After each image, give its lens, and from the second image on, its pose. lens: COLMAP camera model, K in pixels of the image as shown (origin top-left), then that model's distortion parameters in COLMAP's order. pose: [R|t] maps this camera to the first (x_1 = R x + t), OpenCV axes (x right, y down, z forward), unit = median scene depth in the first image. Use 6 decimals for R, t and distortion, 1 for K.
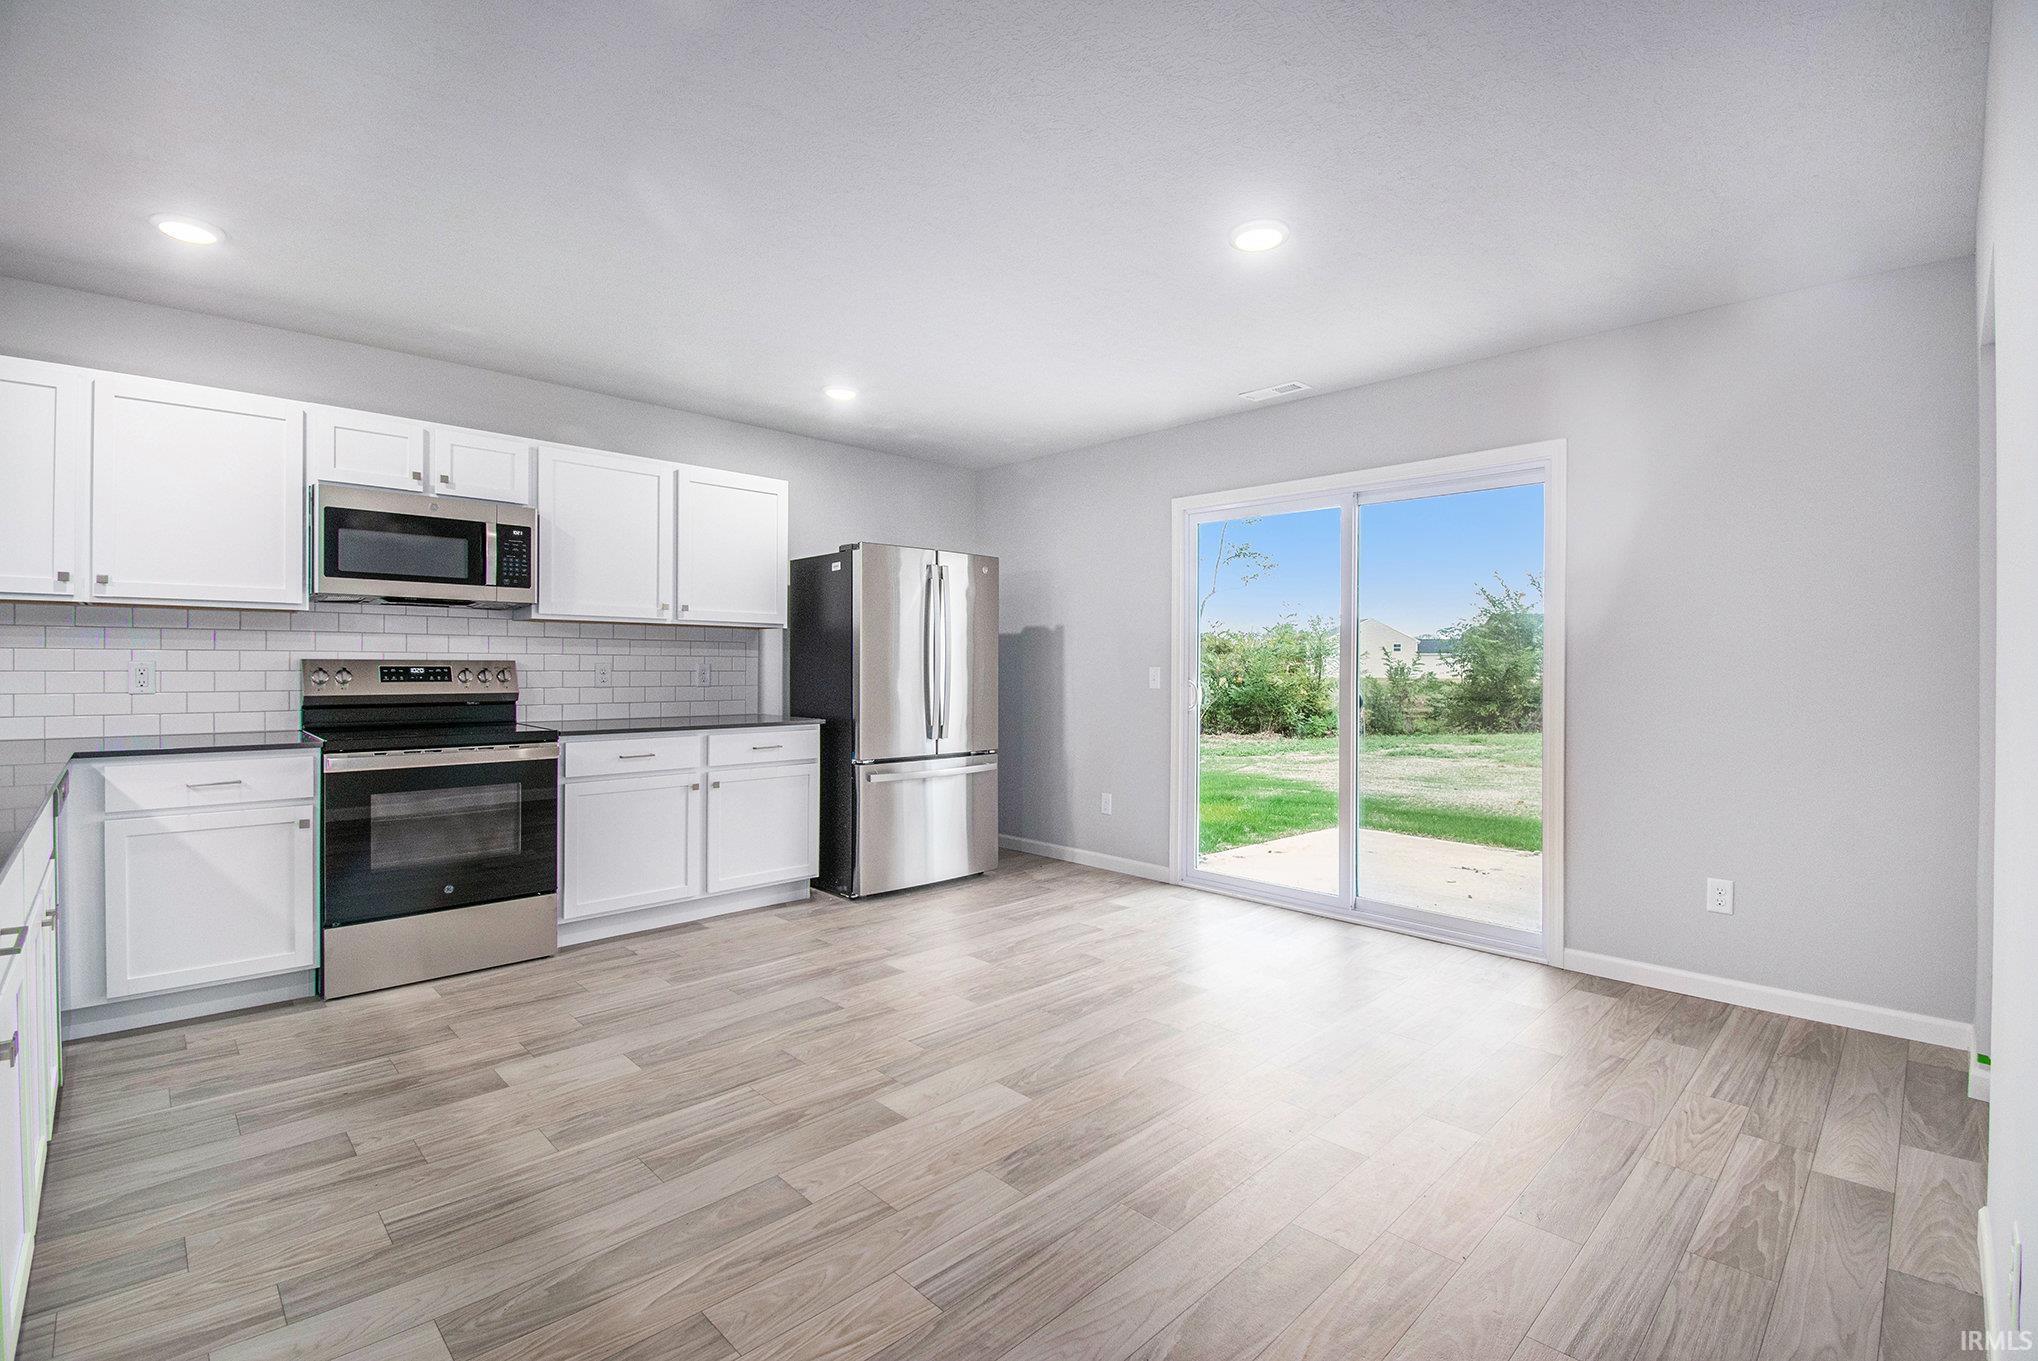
lens RADIAL K [[930.5, 0, 982.0], [0, 930.5, 664.6], [0, 0, 1]] dist [-0.008723, -0.001634]
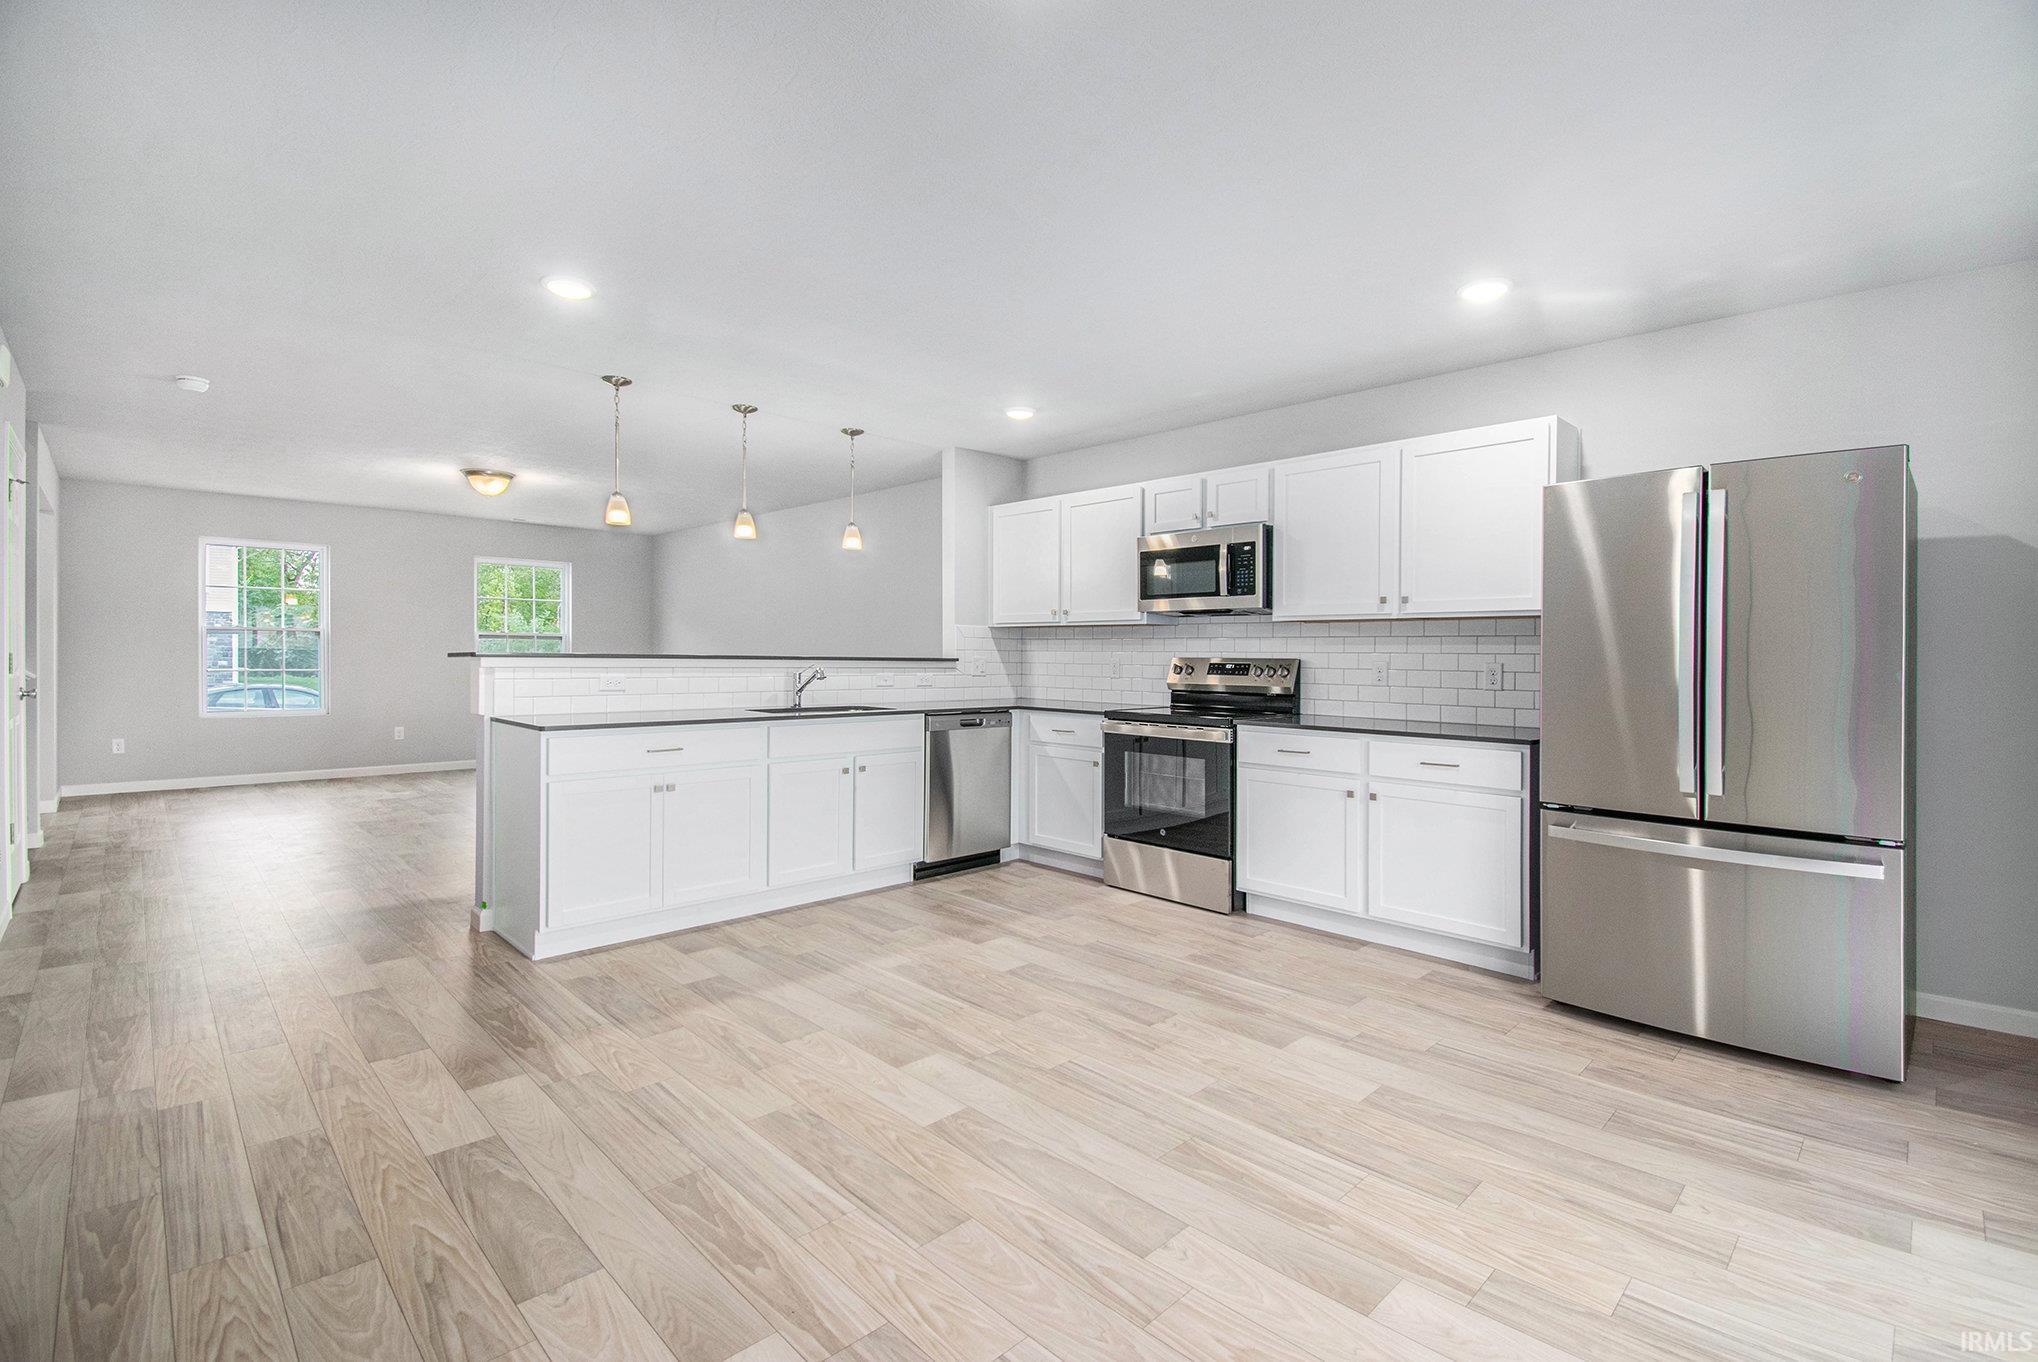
lens RADIAL K [[906.6, 0, 994.0], [0, 906.6, 659.5], [0, 0, 1]] dist [-0.001539, -0.000487]
pose [[0.007840, -0.001678, -0.999968, 0.685839], [-0.007869, 0.999968, -0.001739, 0.001979], [0.999938, 0.007883, 0.007826, 0.734139]]
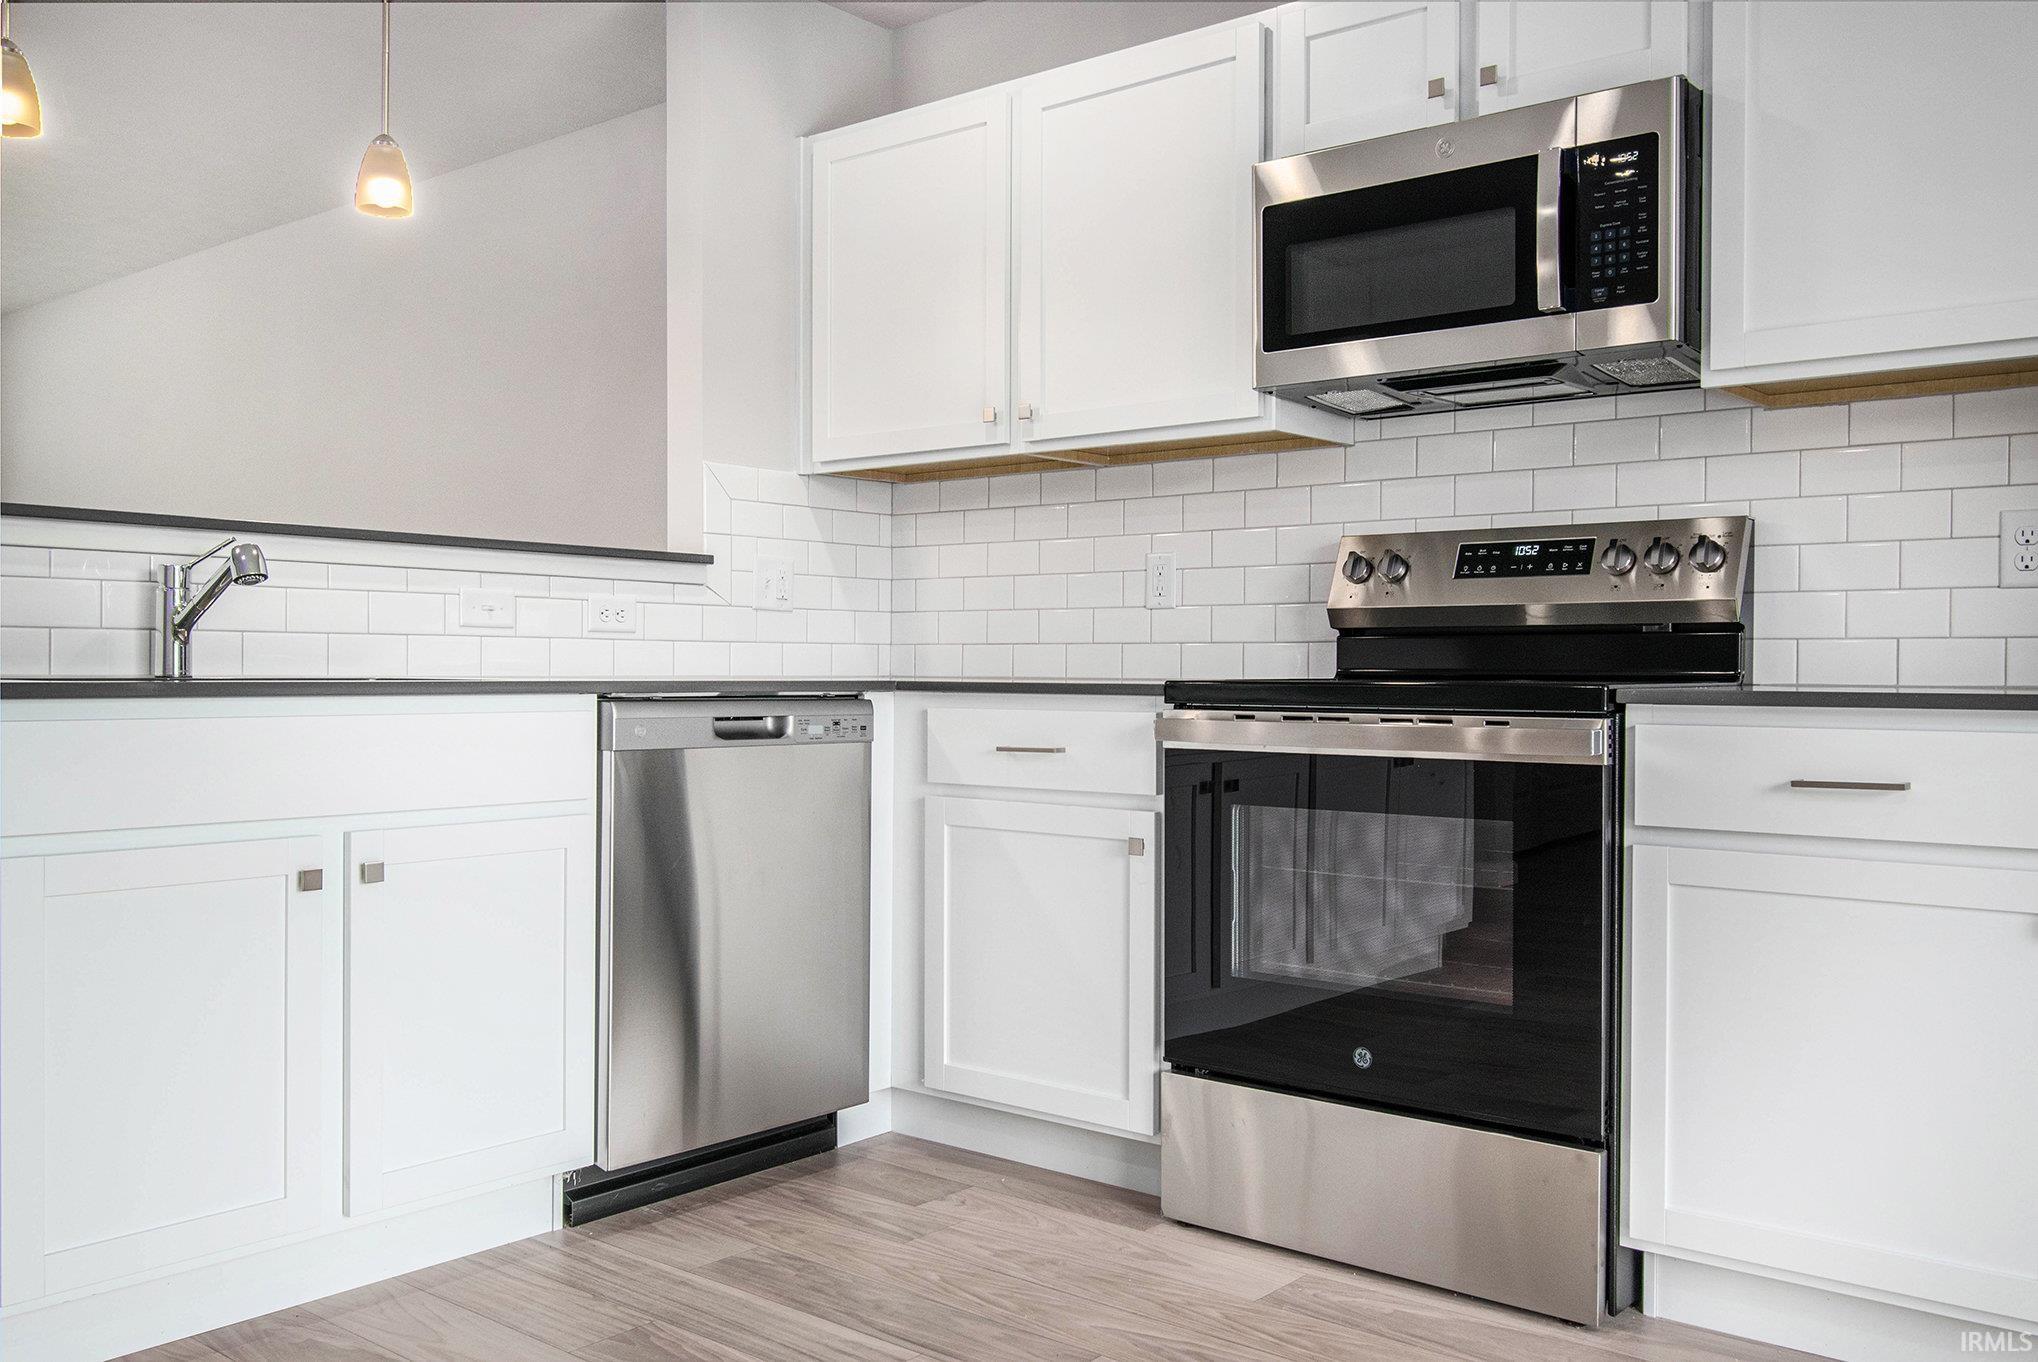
lens RADIAL K [[1728.9, 0, 1019.0], [0, 1728.9, 681.0], [0, 0, 1]] dist [-0.005970, -0.004012]
pose [[0.133612, 0.004606, -0.991023, 0.160814], [-0.005307, 0.999978, 0.003932, 0.070500], [0.991019, 0.004734, 0.133634, 0.728611]]
